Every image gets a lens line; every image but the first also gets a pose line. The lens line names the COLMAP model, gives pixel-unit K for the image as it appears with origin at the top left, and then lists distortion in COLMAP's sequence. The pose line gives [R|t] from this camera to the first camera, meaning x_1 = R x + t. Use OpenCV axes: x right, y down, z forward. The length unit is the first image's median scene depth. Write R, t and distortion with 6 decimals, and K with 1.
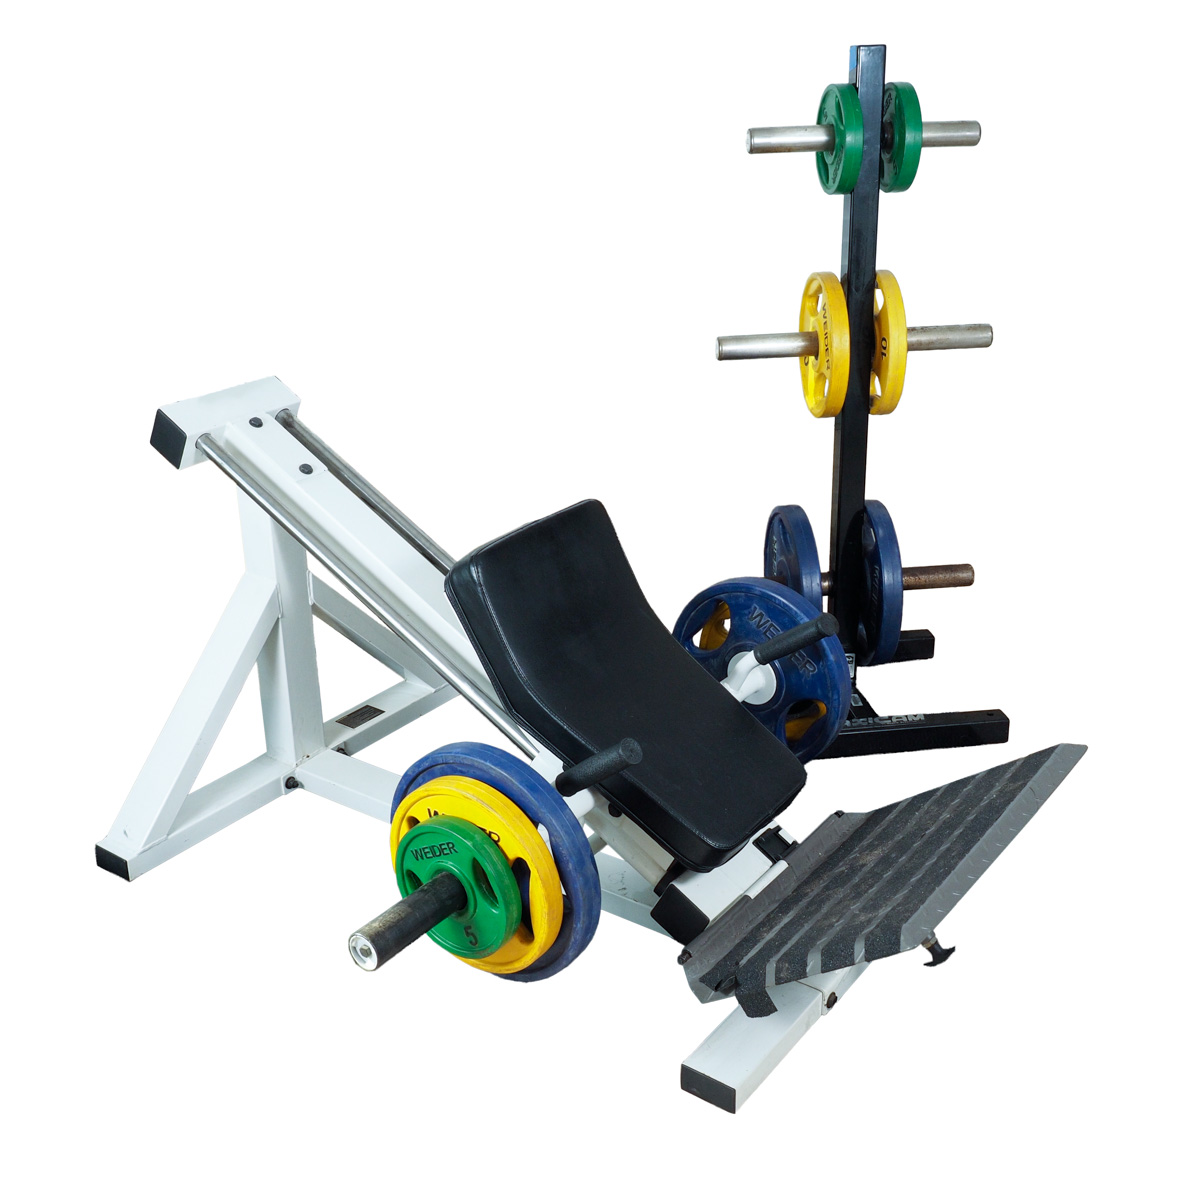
lens RADIAL K [[1457.1, 0, 600.0], [0, 1457.1, 600.0], [0, 0, 1]] dist [0.002957, -0.015883]
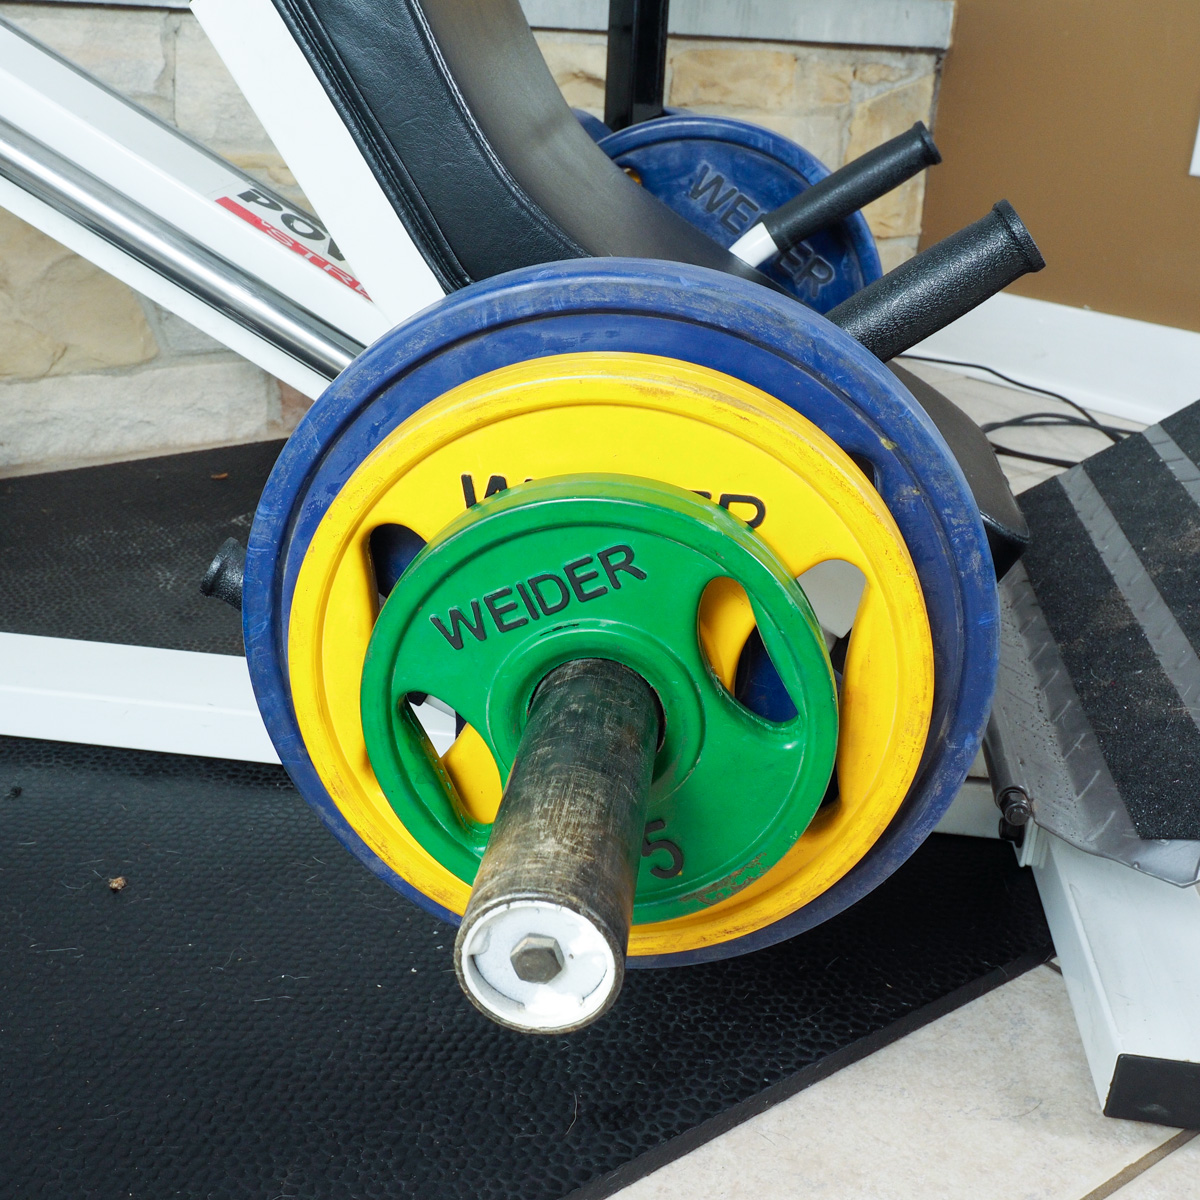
lens RADIAL K [[1457.1, 0, 600.0], [0, 1457.1, 600.0], [0, 0, 1]] dist [0.002957, -0.015883]
pose [[0.865911, -0.134058, 0.481900, -0.194423], [0.122412, 0.990915, 0.055701, 0.123335], [-0.484989, 0.010758, 0.874454, 0.570566]]
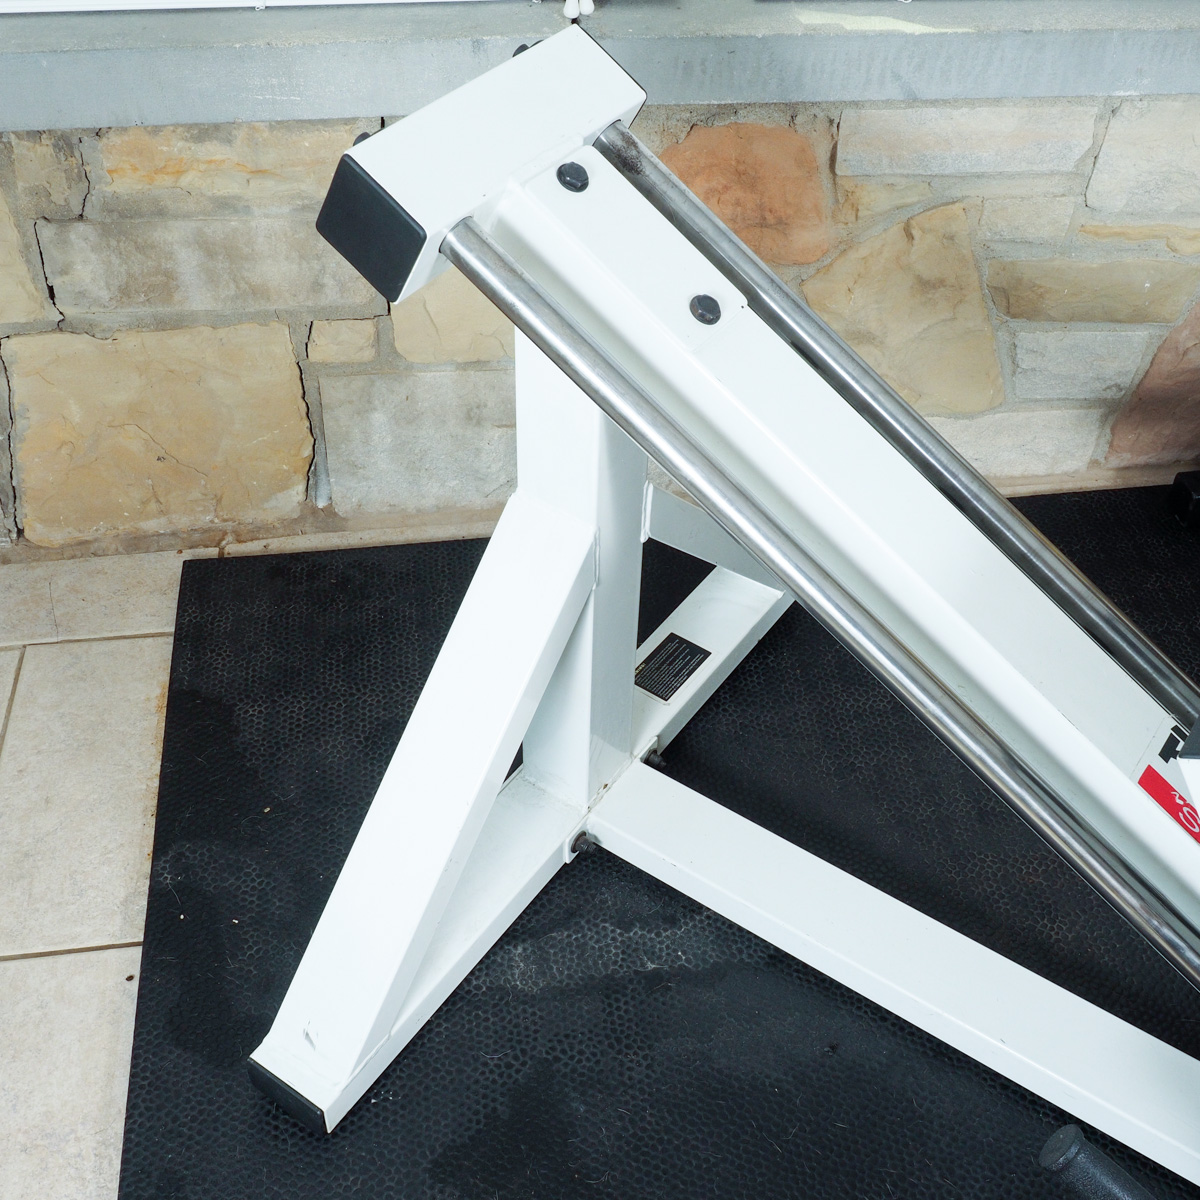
lens RADIAL K [[1457.1, 0, 600.0], [0, 1457.1, 600.0], [0, 0, 1]] dist [0.002957, -0.015883]
pose [[0.999242, 0.011953, 0.037057, -0.250993], [-0.024324, 0.934787, 0.354376, -0.161795], [-0.030404, -0.355008, 0.934369, 0.595786]]
